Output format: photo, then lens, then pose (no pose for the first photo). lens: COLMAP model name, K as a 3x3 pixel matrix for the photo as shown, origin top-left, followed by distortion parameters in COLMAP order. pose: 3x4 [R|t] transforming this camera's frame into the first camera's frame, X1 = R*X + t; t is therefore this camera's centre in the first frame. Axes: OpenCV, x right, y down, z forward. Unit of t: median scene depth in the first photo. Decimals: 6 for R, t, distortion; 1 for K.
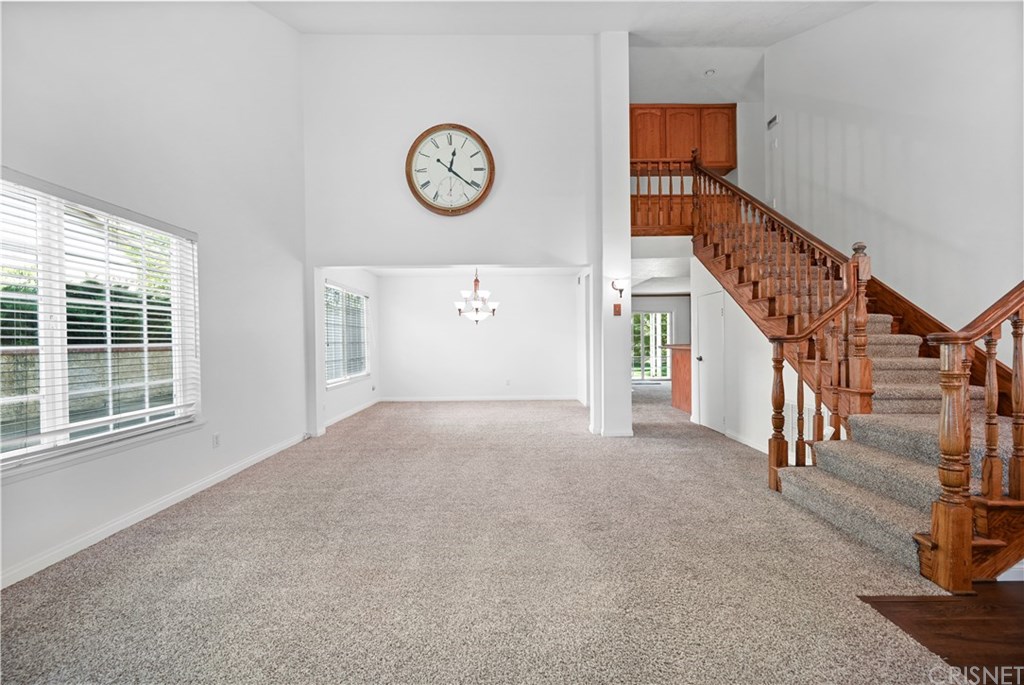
lens RADIAL K [[405.4, 0, 512.0], [0, 405.4, 342.5], [0, 0, 1]] dist [0.003234, 0.000344]
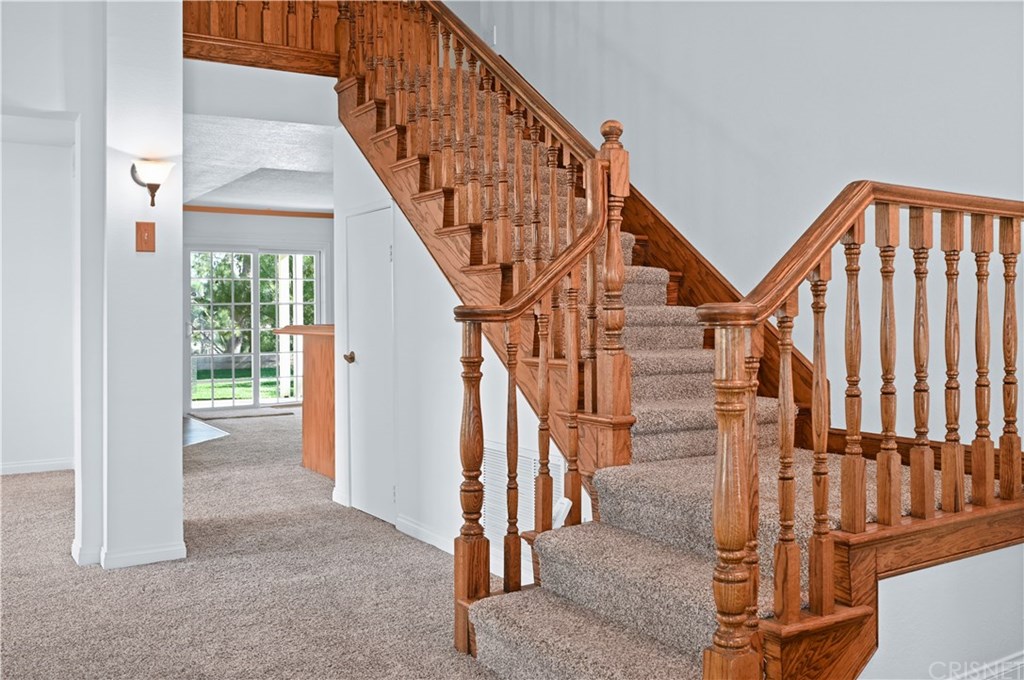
lens RADIAL K [[923.1, 0, 513.8], [0, 923.1, 309.7], [0, 0, 1]] dist [0.002718, -0.000200]
pose [[0.844011, 0.005757, 0.536295, 0.145306], [0.000063, 0.999941, -0.010834, -0.002442], [-0.536326, 0.009178, 0.843961, 0.110134]]
